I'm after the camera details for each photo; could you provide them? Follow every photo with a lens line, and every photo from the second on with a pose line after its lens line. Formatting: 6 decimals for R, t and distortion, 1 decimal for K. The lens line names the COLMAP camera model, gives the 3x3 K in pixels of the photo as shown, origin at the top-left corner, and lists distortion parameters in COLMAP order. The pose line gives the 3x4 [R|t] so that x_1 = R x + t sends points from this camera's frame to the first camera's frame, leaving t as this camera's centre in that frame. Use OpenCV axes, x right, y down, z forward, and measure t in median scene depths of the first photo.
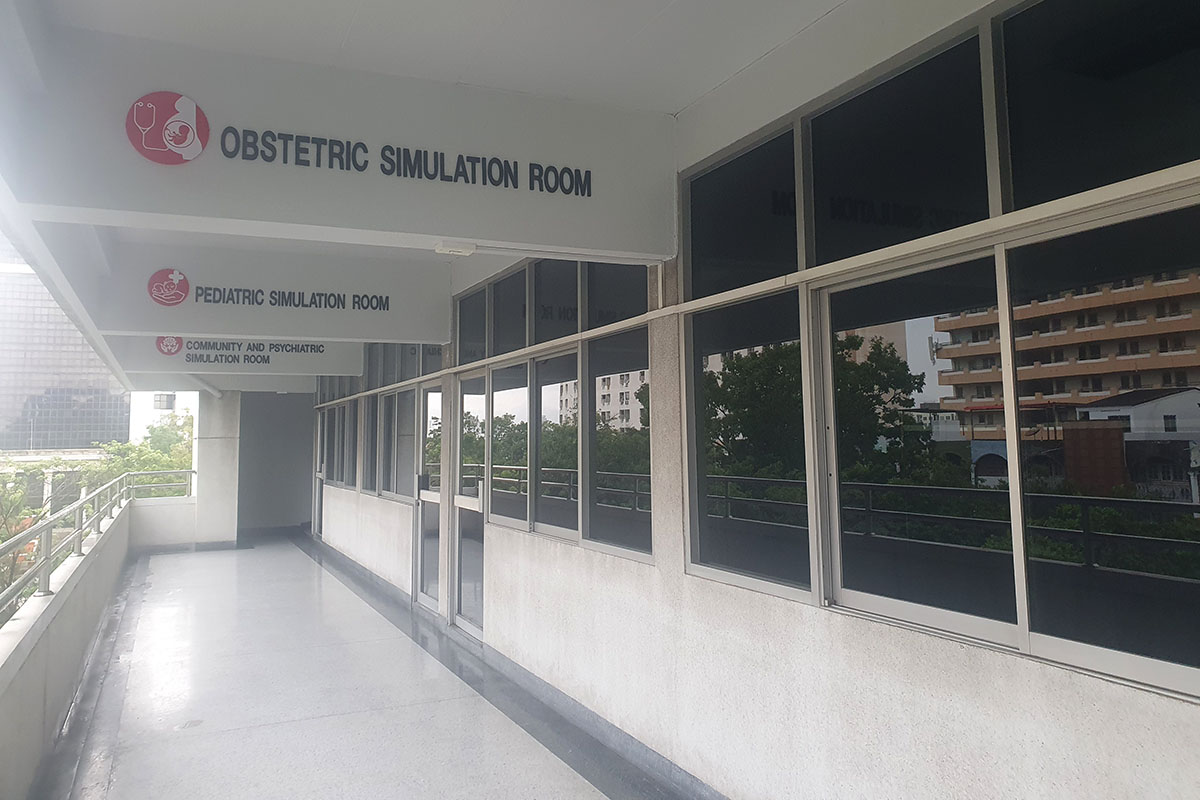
lens RADIAL K [[906.4, 0, 607.5], [0, 906.4, 358.6], [0, 0, 1]] dist [-0.000787, 0.003044]
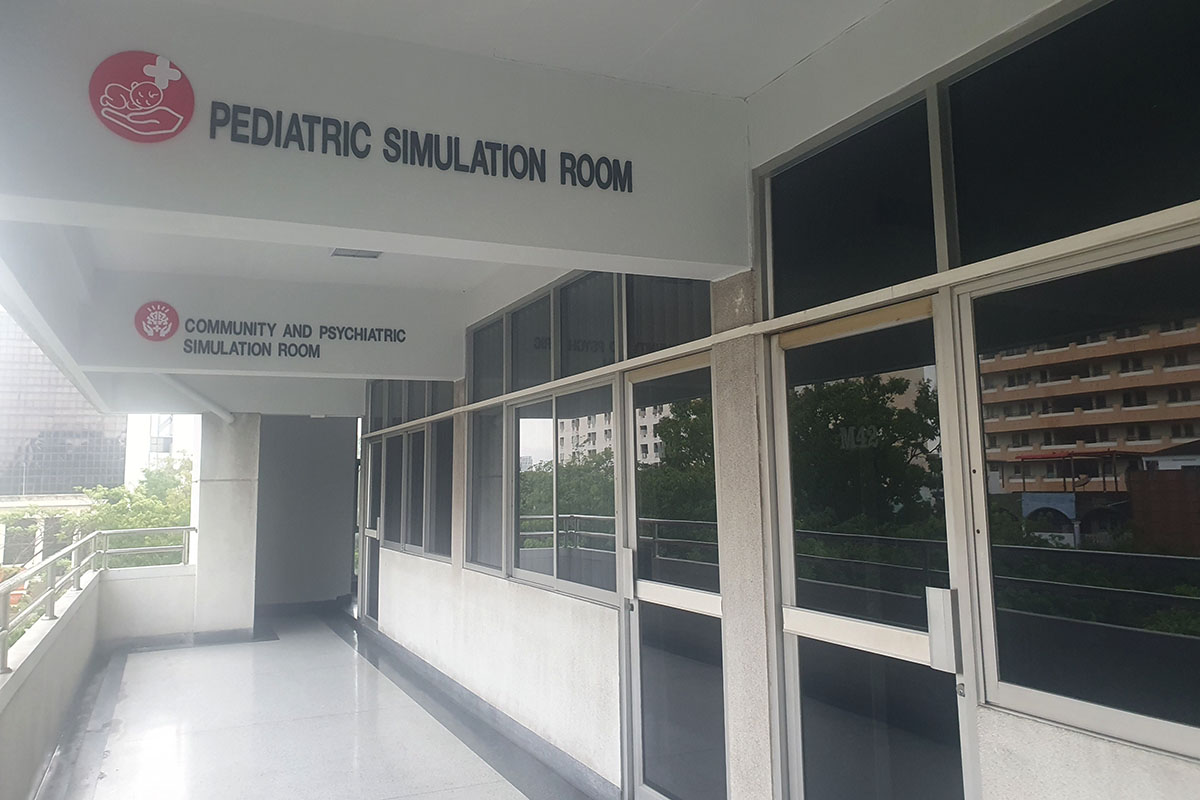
lens RADIAL K [[906.4, 0, 607.5], [0, 906.4, 358.6], [0, 0, 1]] dist [-0.000787, 0.003044]
pose [[0.999992, -0.003736, 0.001115, -0.131115], [0.003783, 0.998920, -0.046310, 0.025970], [-0.000941, 0.046313, 0.998927, 0.283352]]
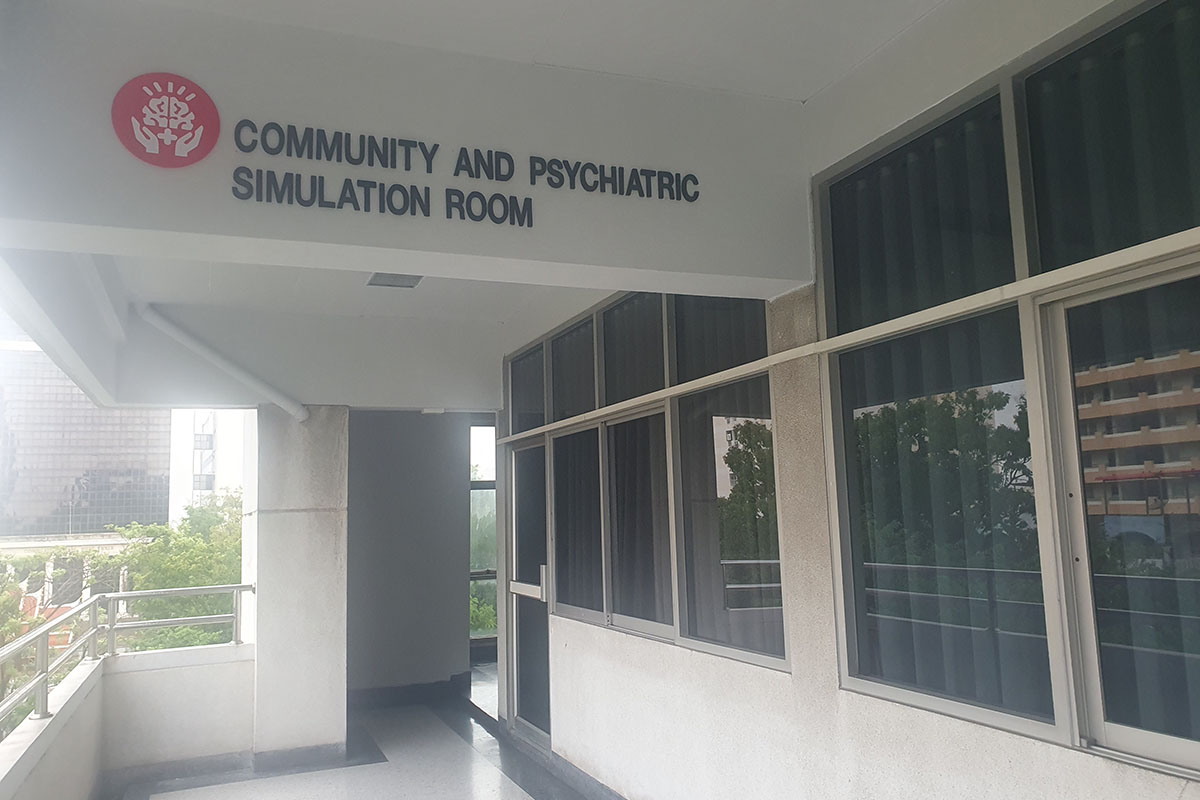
lens RADIAL K [[912.4, 0, 600.0], [0, 912.4, 400.0], [0, 0, 1]] dist [-0.000473, -0.003882]
pose [[0.998677, -0.024987, -0.044950, -0.251964], [0.023441, 0.999126, -0.034606, 0.049792], [0.045775, 0.033507, 0.998390, 0.537339]]
